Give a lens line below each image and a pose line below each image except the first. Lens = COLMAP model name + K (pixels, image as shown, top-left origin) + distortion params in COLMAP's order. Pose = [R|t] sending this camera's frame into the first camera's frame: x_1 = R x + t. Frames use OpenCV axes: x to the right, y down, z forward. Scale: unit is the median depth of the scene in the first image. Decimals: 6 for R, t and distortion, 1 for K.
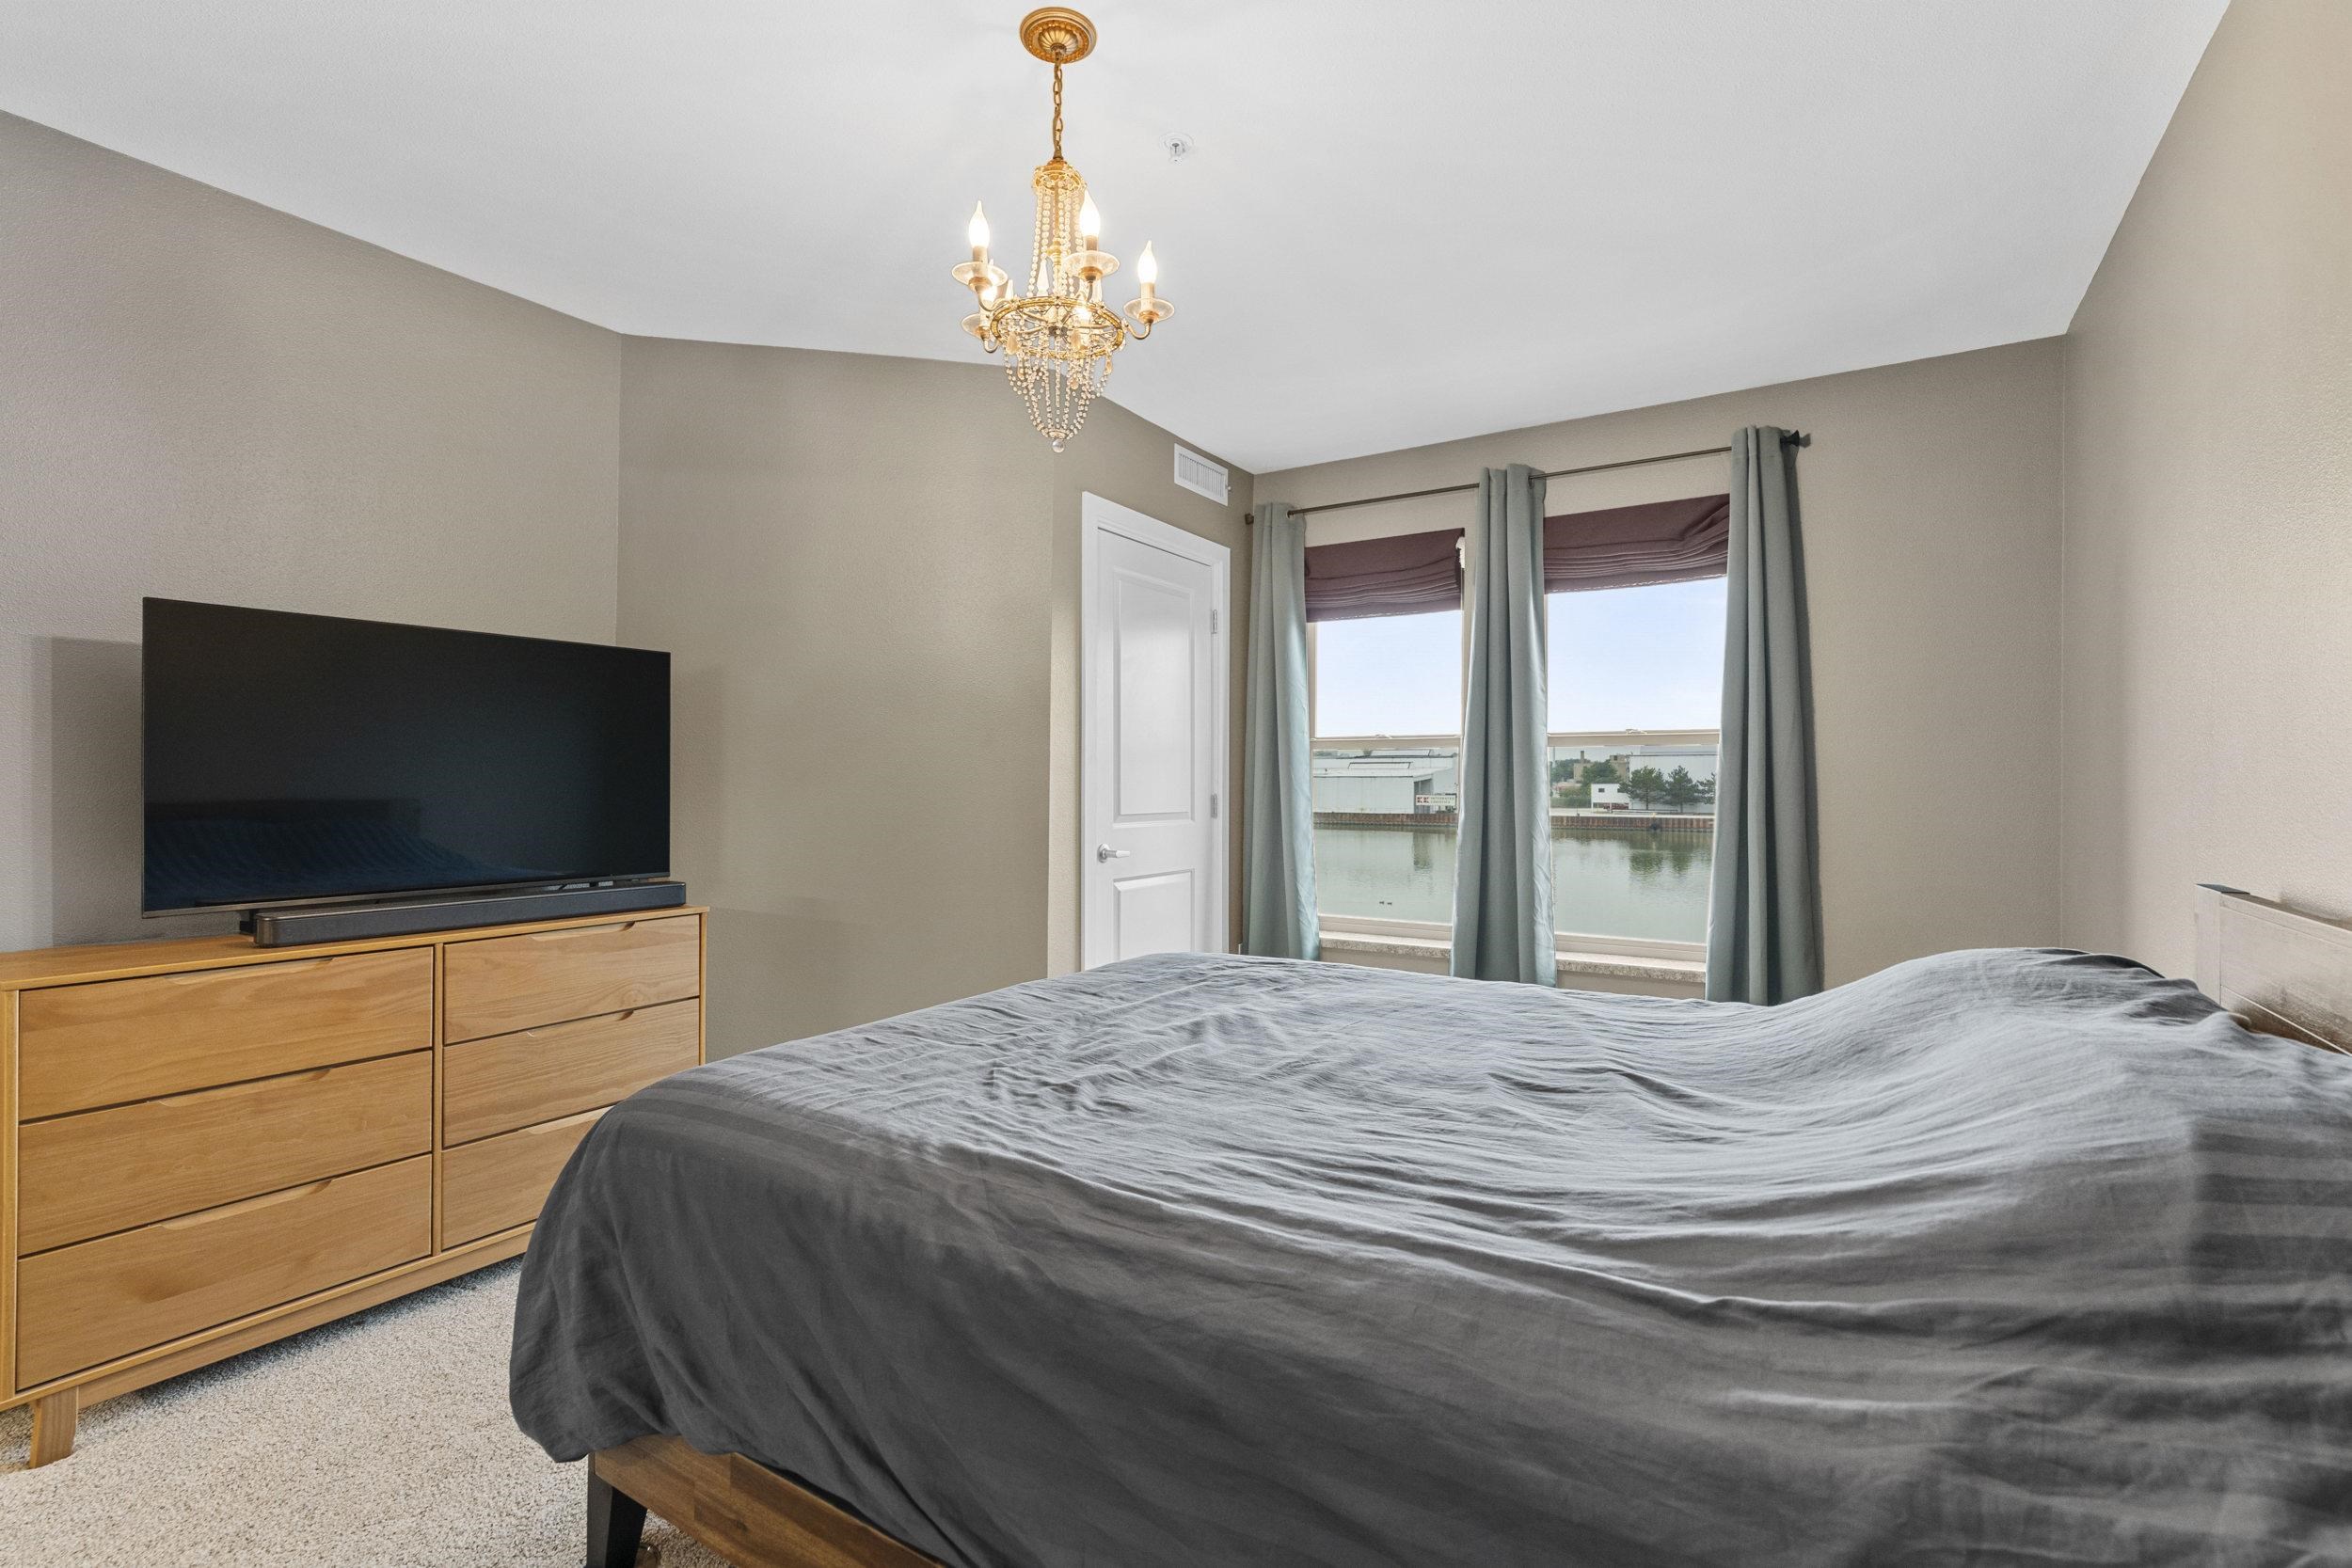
lens RADIAL K [[1065.4, 0, 1169.2], [0, 1065.4, 778.1], [0, 0, 1]] dist [-0.004504, 0.000173]
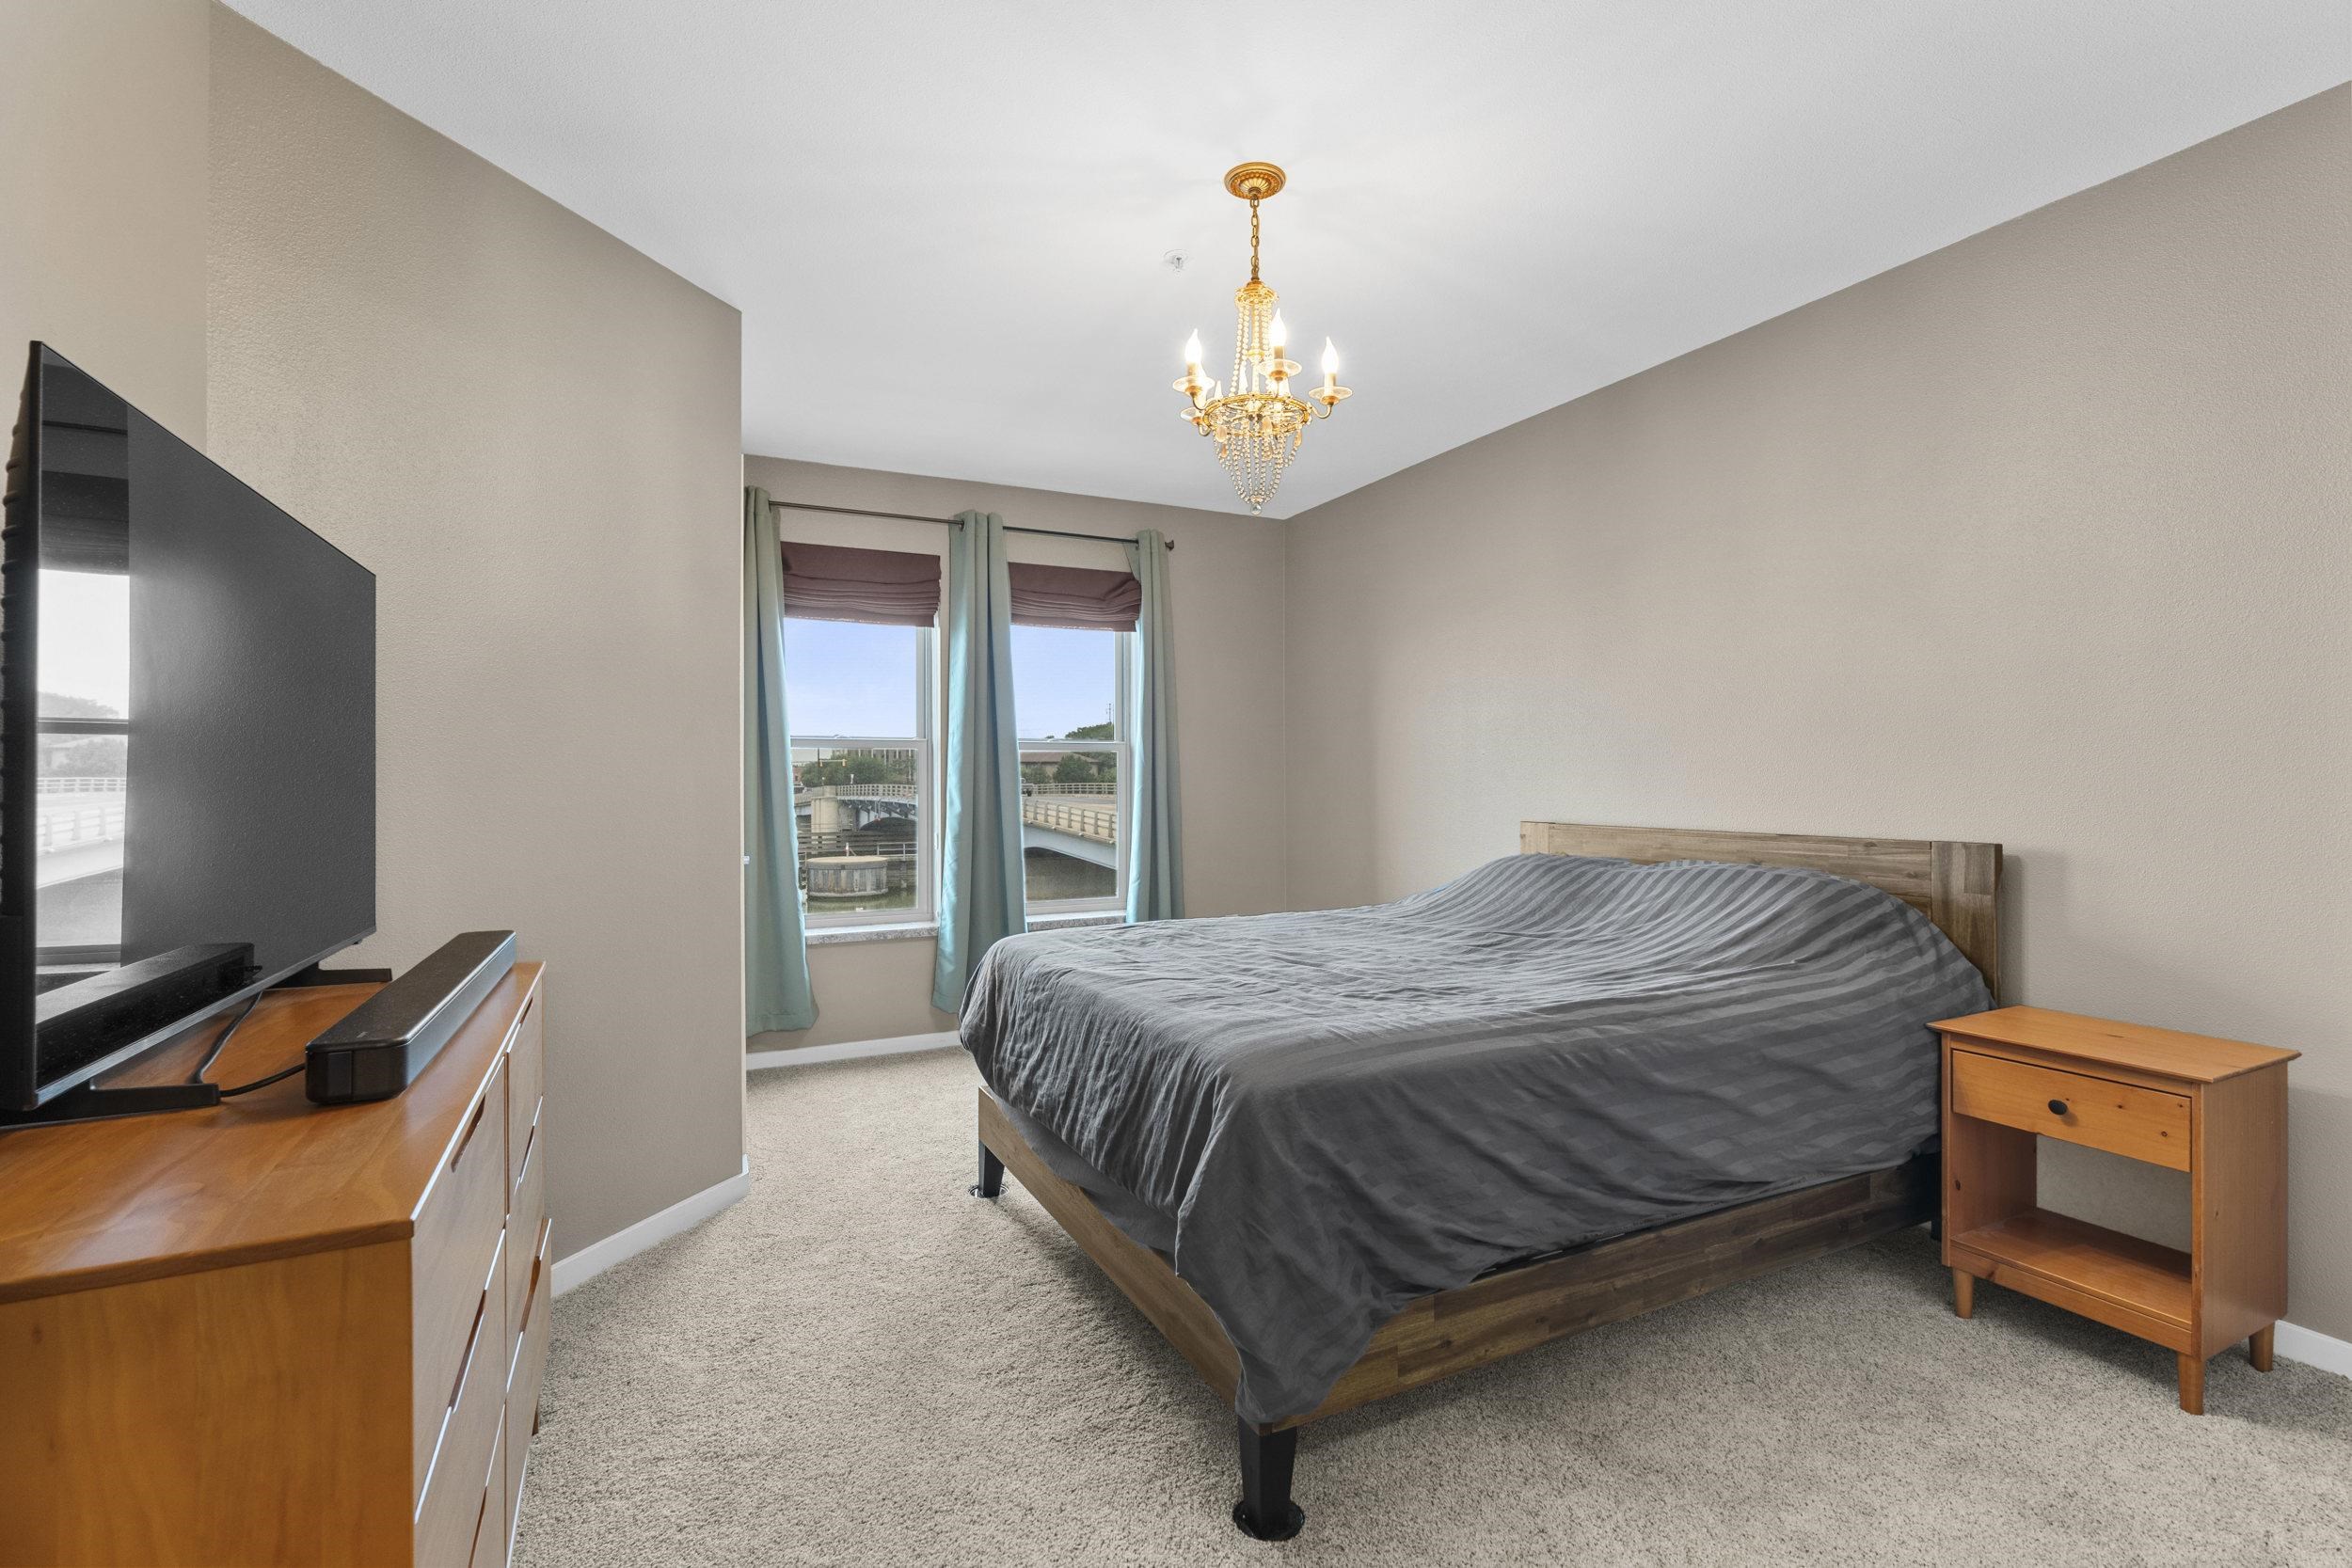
lens RADIAL K [[1051.8, 0, 1176.0], [0, 1051.8, 784.0], [0, 0, 1]] dist [-0.012892, 0.000019]
pose [[0.519247, -0.006551, 0.854599, -0.572005], [0.001619, 0.999976, 0.006682, 0.001267], [-0.854623, -0.002086, 0.519246, 0.208208]]
